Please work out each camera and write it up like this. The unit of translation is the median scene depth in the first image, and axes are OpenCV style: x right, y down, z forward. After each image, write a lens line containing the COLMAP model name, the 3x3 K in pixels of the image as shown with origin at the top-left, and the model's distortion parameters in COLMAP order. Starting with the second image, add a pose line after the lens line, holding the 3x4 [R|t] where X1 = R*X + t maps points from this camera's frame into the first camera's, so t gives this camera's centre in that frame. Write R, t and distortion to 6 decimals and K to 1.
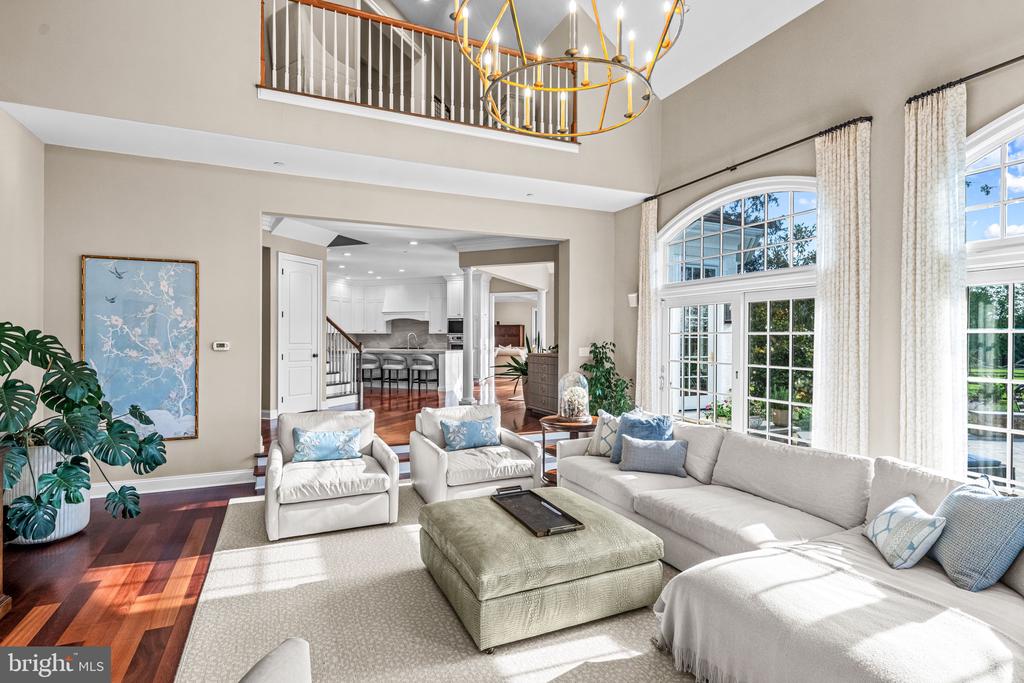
lens RADIAL K [[520.2, 0, 511.9], [0, 520.2, 339.5], [0, 0, 1]] dist [0.003561, 0.000707]
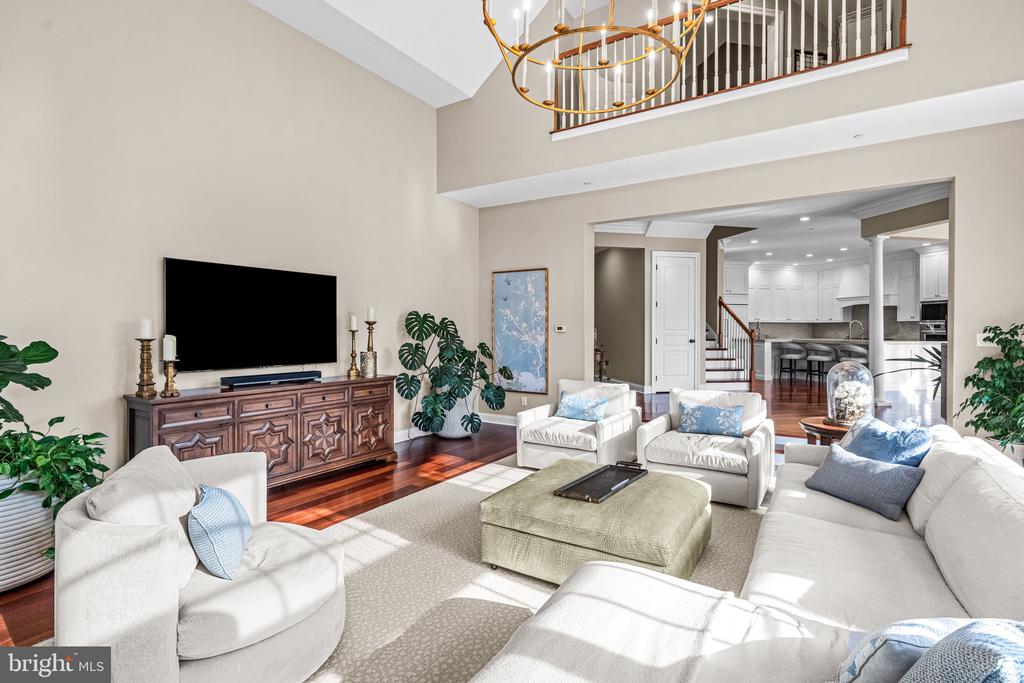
lens RADIAL K [[494.8, 0, 509.2], [0, 494.8, 335.8], [0, 0, 1]] dist [0.009746, -0.000665]
pose [[0.547369, 0.009710, -0.836835, 0.464733], [-0.004347, 0.999952, 0.008759, 0.020894], [0.836880, -0.001157, 0.547385, 0.191735]]
